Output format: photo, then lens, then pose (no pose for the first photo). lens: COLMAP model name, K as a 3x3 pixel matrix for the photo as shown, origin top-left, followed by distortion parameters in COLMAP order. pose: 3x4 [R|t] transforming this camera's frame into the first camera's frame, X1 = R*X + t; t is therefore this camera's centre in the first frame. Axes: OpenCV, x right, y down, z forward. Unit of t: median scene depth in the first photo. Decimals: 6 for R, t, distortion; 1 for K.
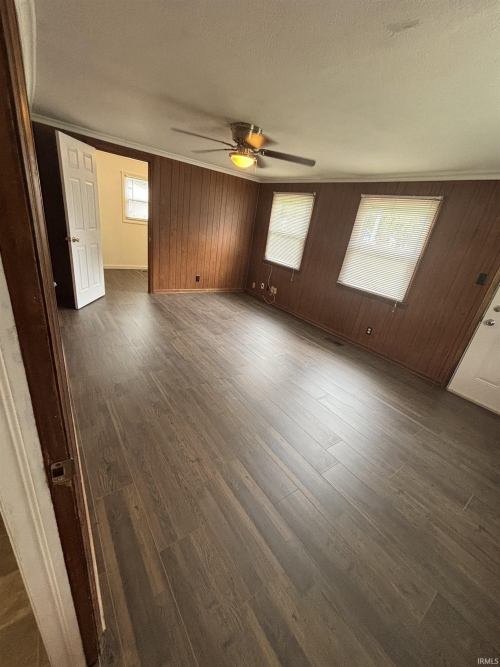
lens RADIAL K [[269.3, 0, 252.9], [0, 269.3, 333.8], [0, 0, 1]] dist [0.004931, 0.000402]
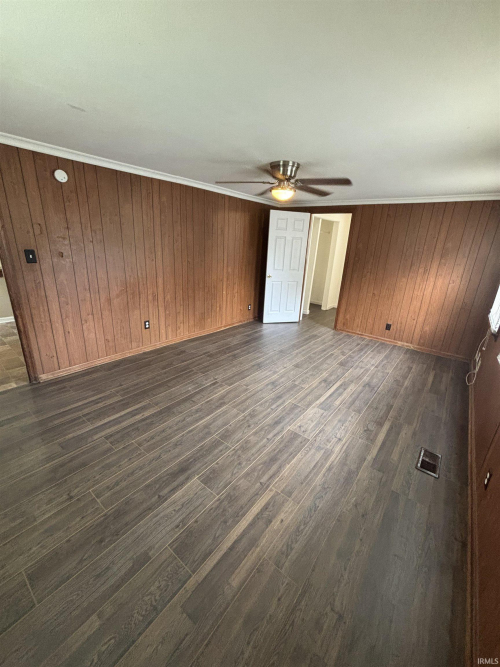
lens RADIAL K [[269.3, 0, 250.1], [0, 269.3, 334.0], [0, 0, 1]] dist [0.004931, 0.000402]
pose [[0.264237, 0.176906, -0.948094, 0.536601], [-0.381536, 0.922016, 0.065705, -0.079251], [0.885782, 0.344370, 0.311127, 0.386435]]
